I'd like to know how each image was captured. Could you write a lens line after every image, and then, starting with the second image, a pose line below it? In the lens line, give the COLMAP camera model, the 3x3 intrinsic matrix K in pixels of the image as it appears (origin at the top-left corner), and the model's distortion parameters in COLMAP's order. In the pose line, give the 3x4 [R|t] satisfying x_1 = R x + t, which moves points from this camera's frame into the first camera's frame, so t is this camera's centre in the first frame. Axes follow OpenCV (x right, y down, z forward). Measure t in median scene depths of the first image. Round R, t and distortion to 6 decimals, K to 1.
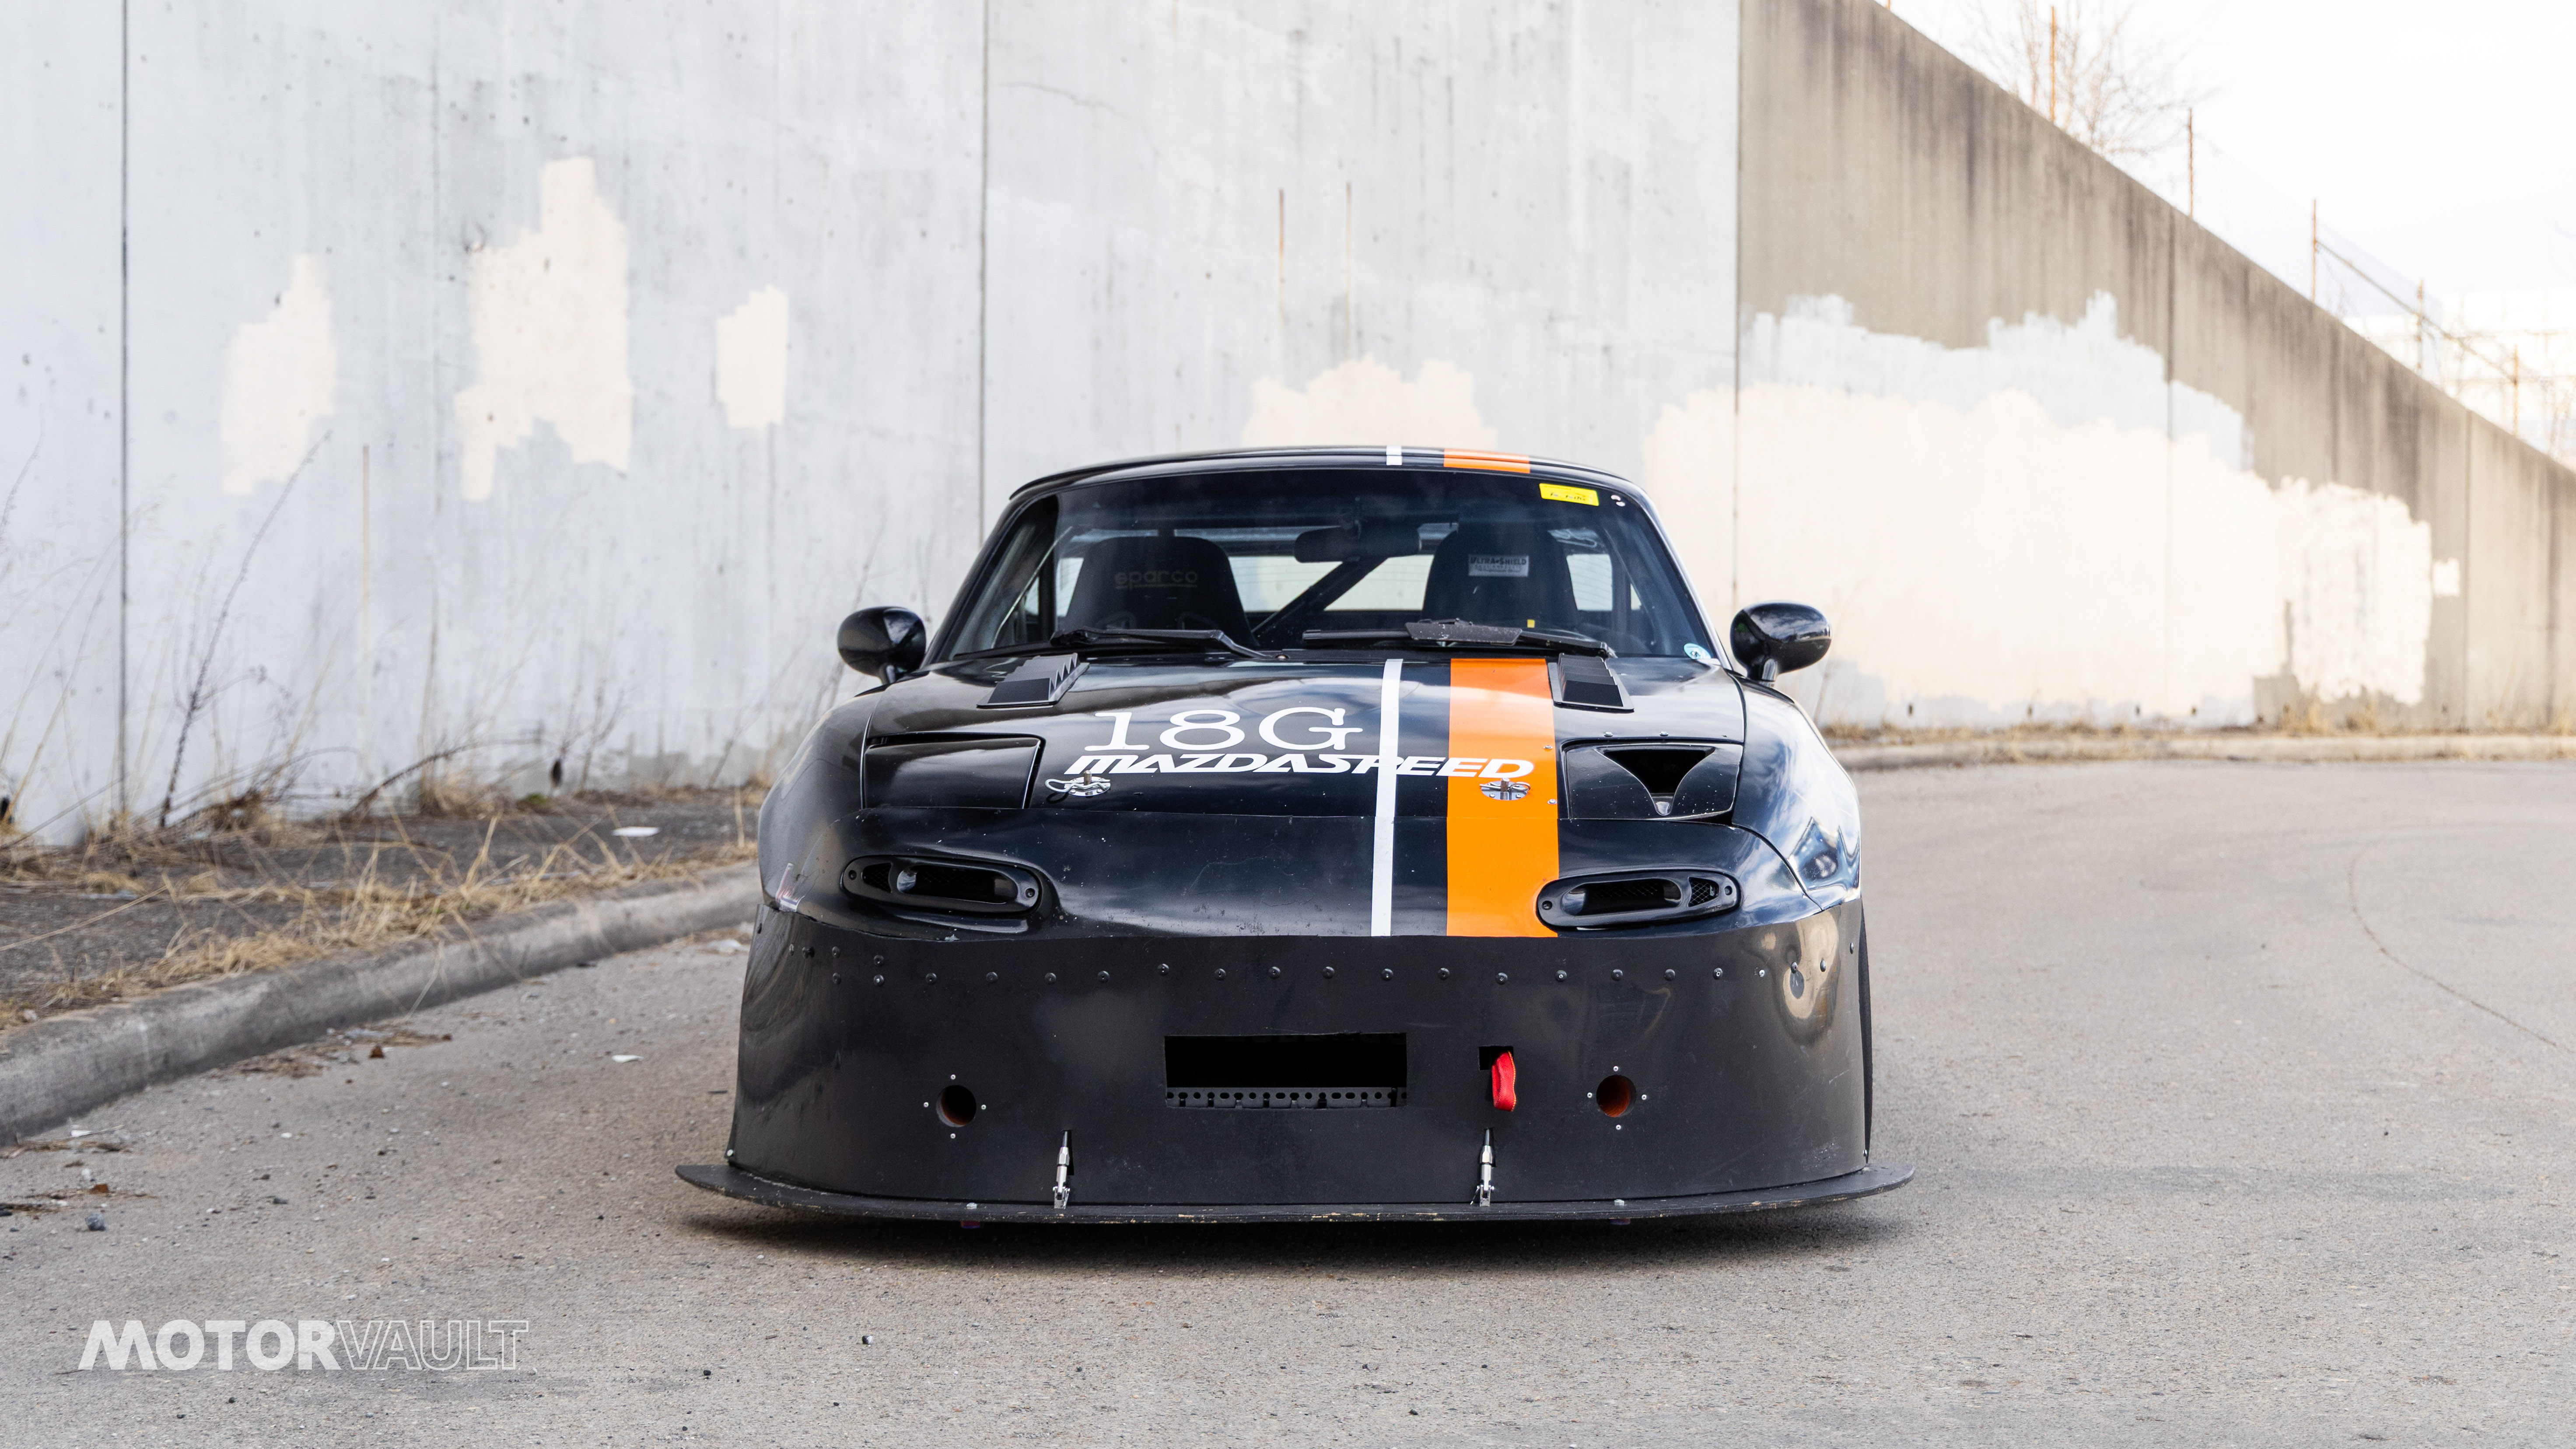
lens RADIAL K [[4063.8, 0, 1308.5], [0, 4063.8, 728.6], [0, 0, 1]] dist [0.016857, 0.000000]
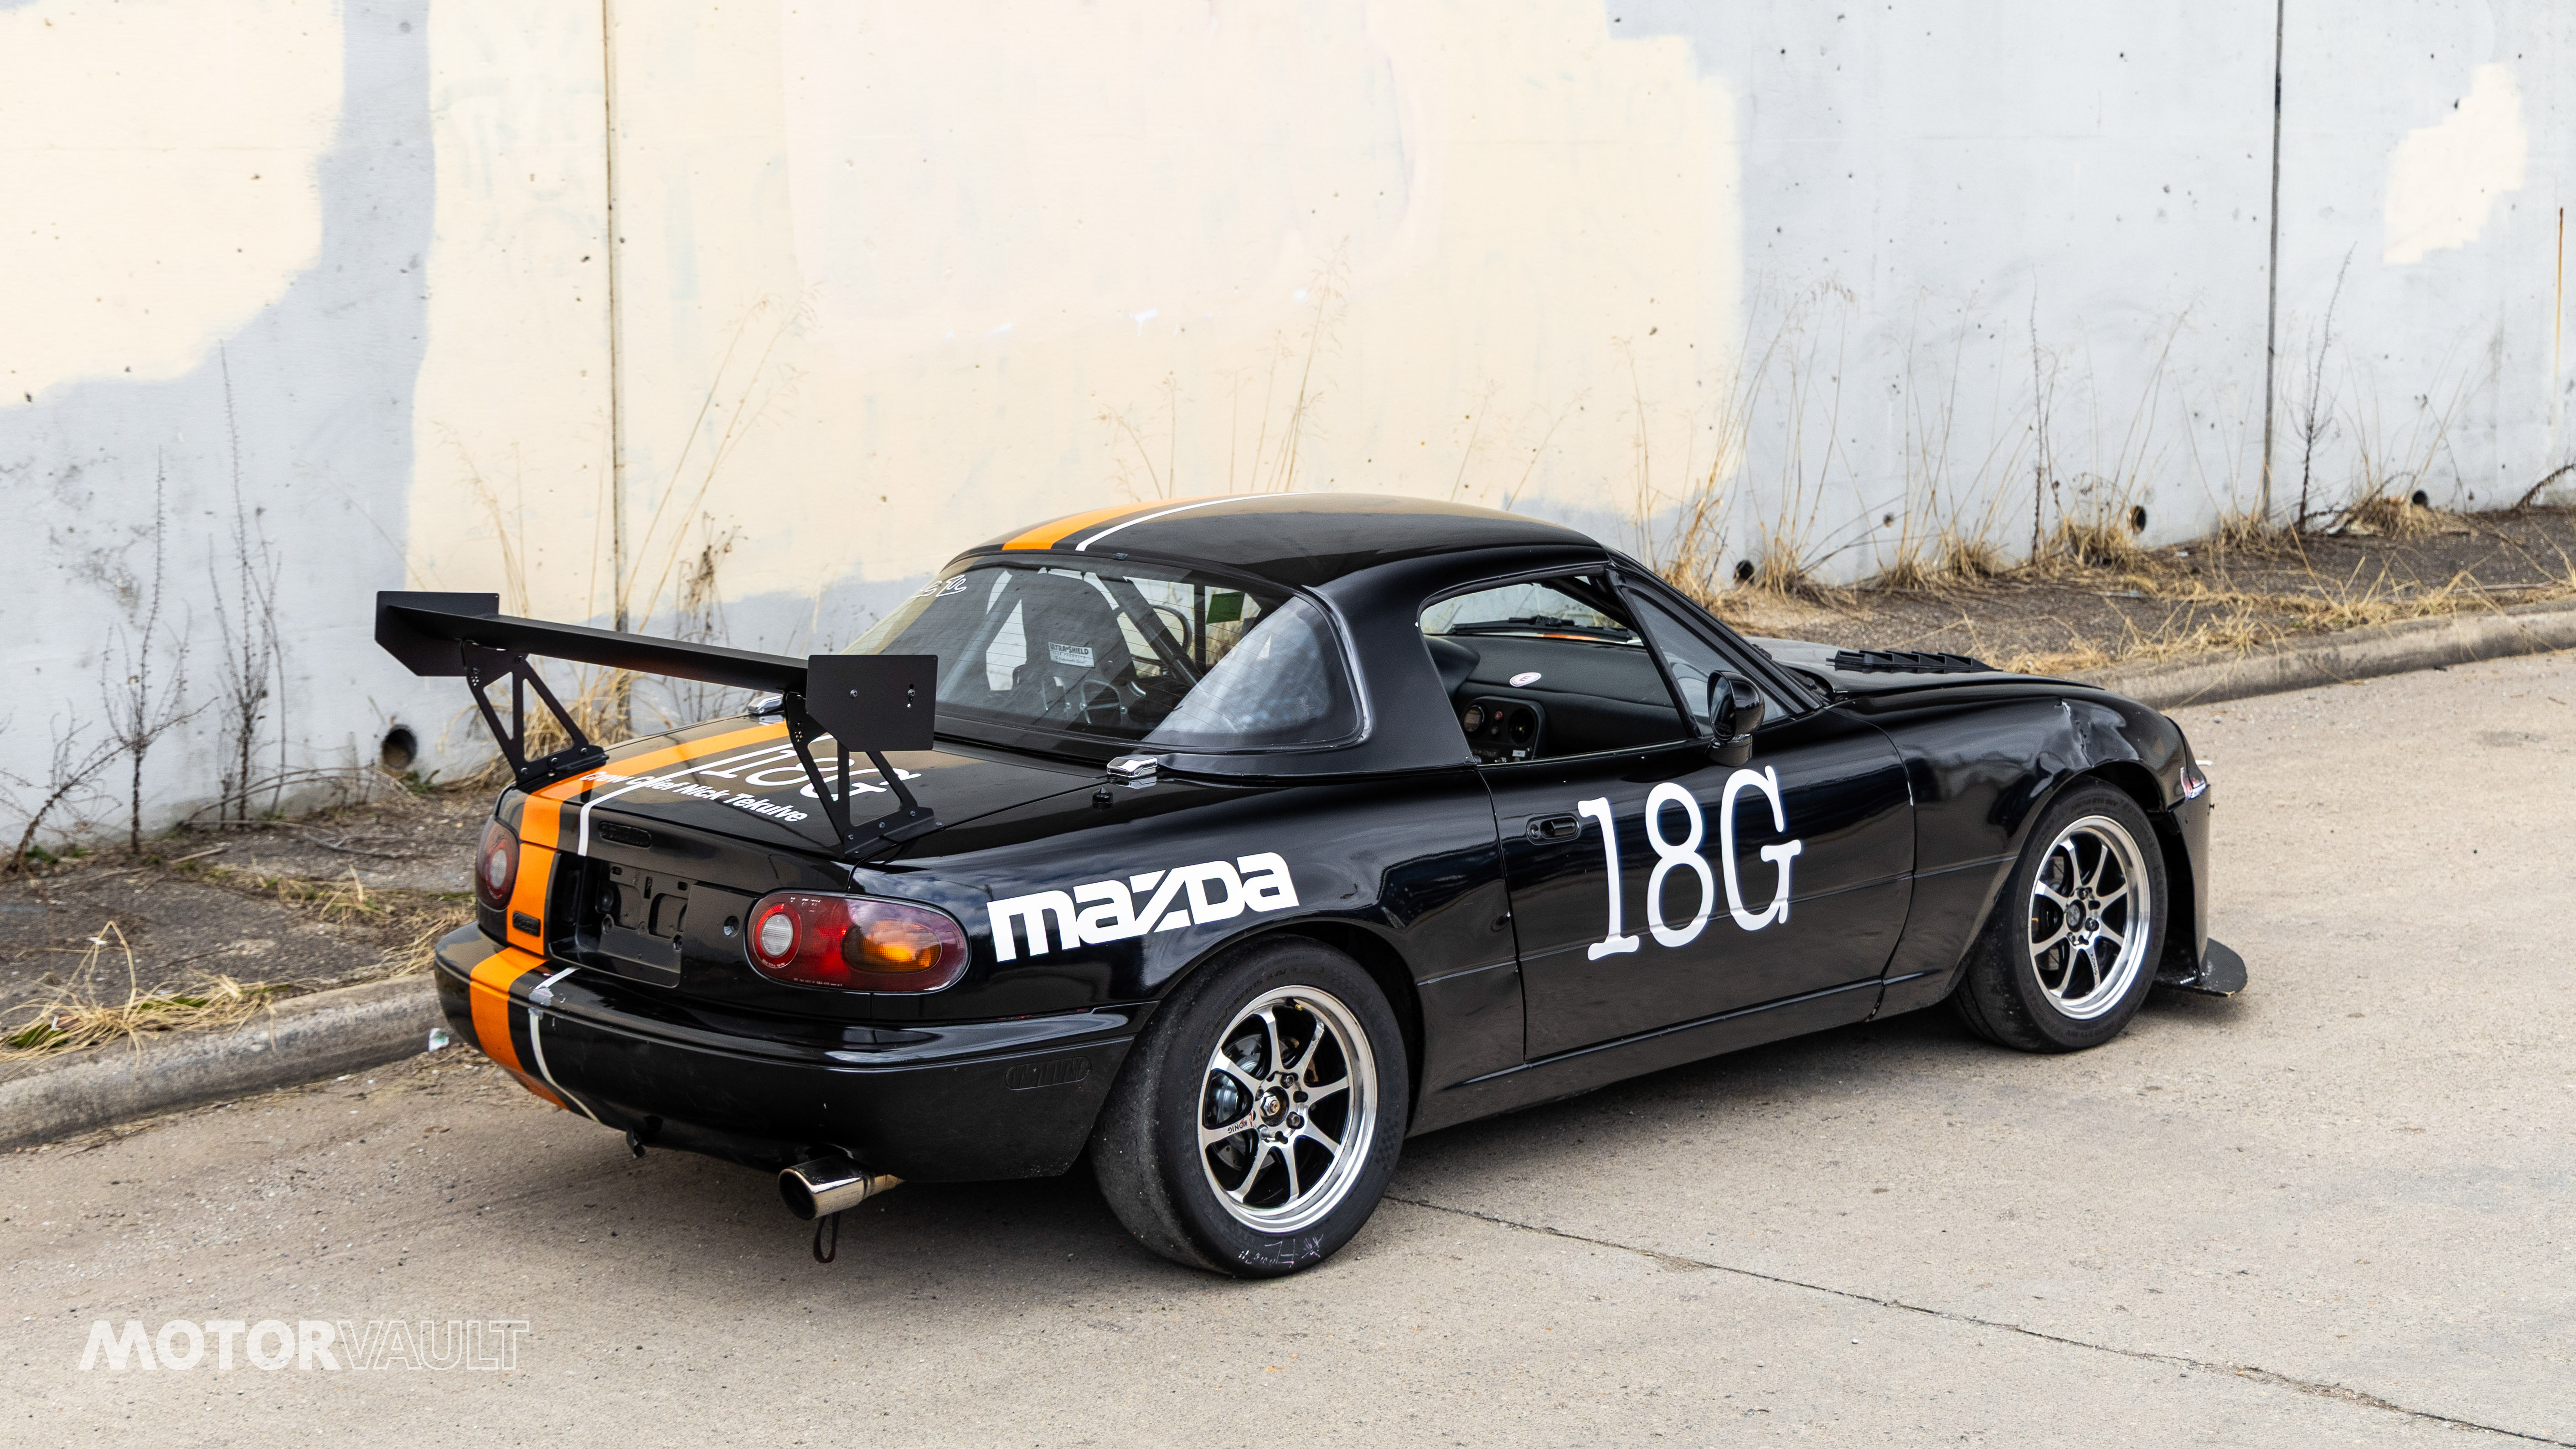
lens RADIAL K [[4096.4, 0, 1310.3], [0, 4096.4, 660.1], [0, 0, 1]] dist [0.017768, 0.000000]
pose [[0.709191, 0.083684, -0.700032, 0.365002], [-0.002752, 0.993251, 0.115948, -0.072410], [0.705011, -0.080303, 0.704635, -0.155072]]
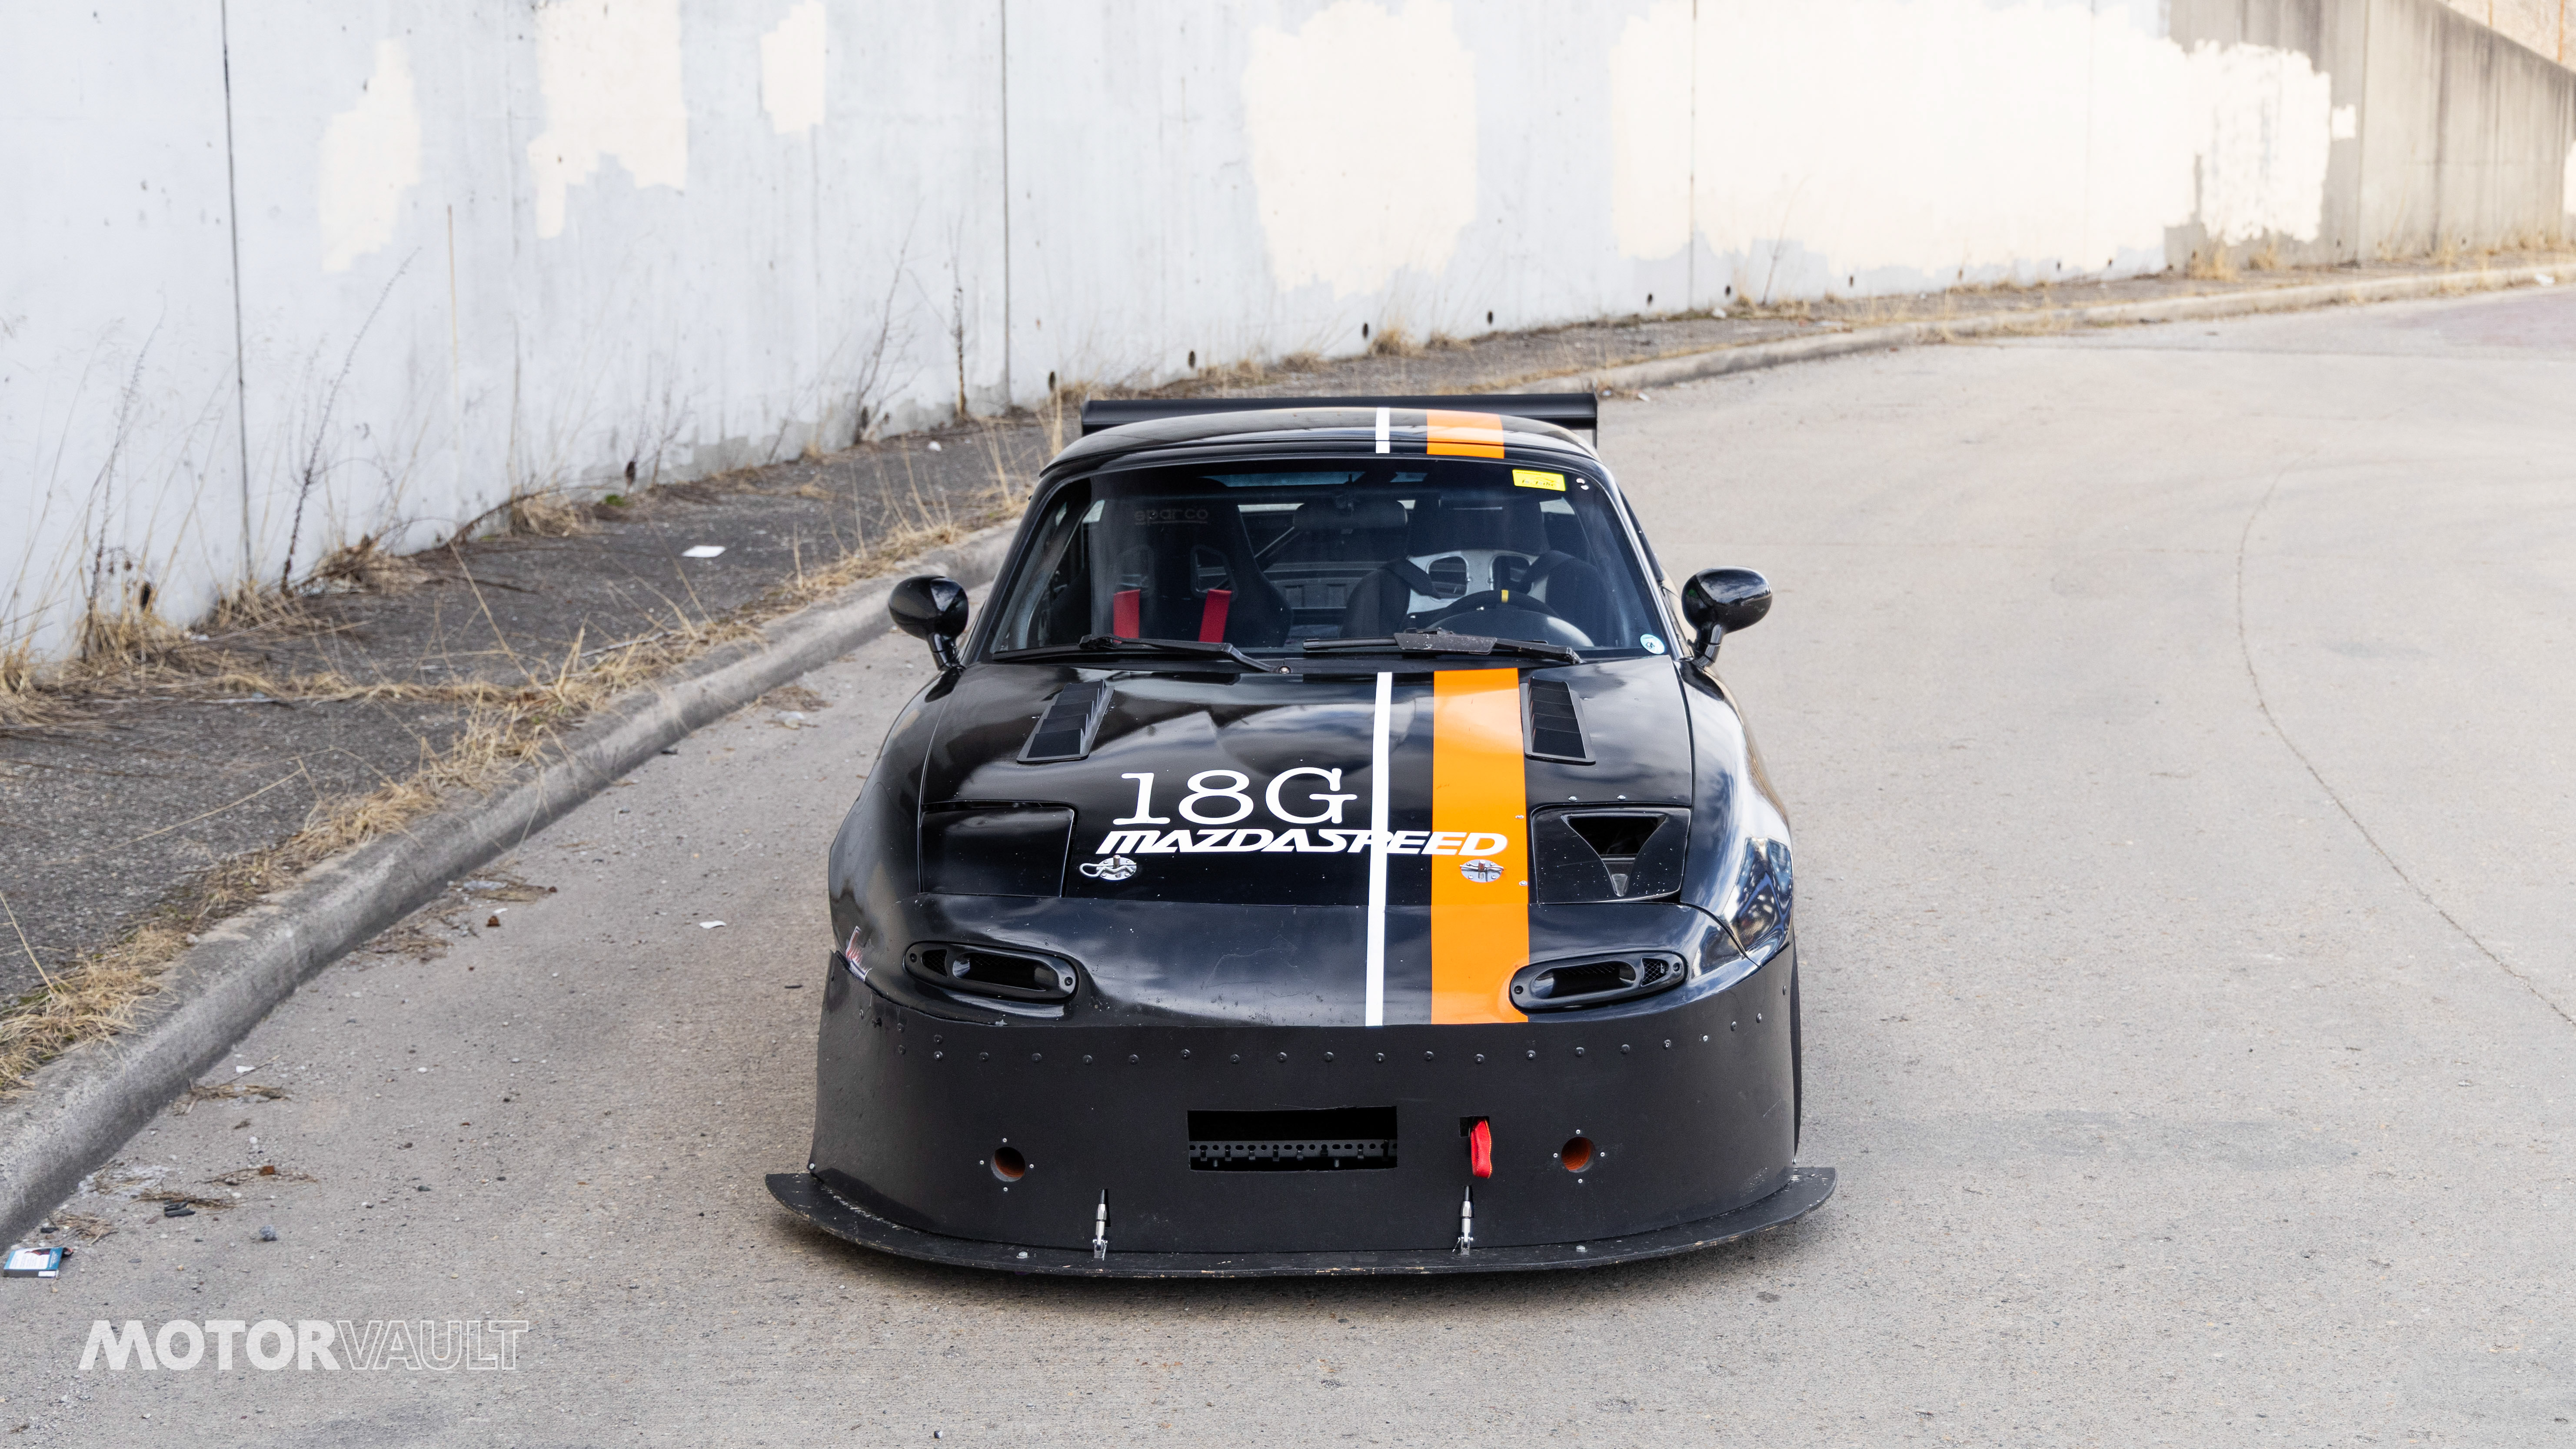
lens RADIAL K [[3682.7, 0, 1292.4], [0, 3682.7, 706.2], [0, 0, 1]] dist [0.002846, 0.000000]
pose [[0.999954, -0.008659, -0.004166, -0.000083], [0.009158, 0.990071, 0.140268, -0.069045], [0.002910, -0.140300, 0.990105, -0.007396]]
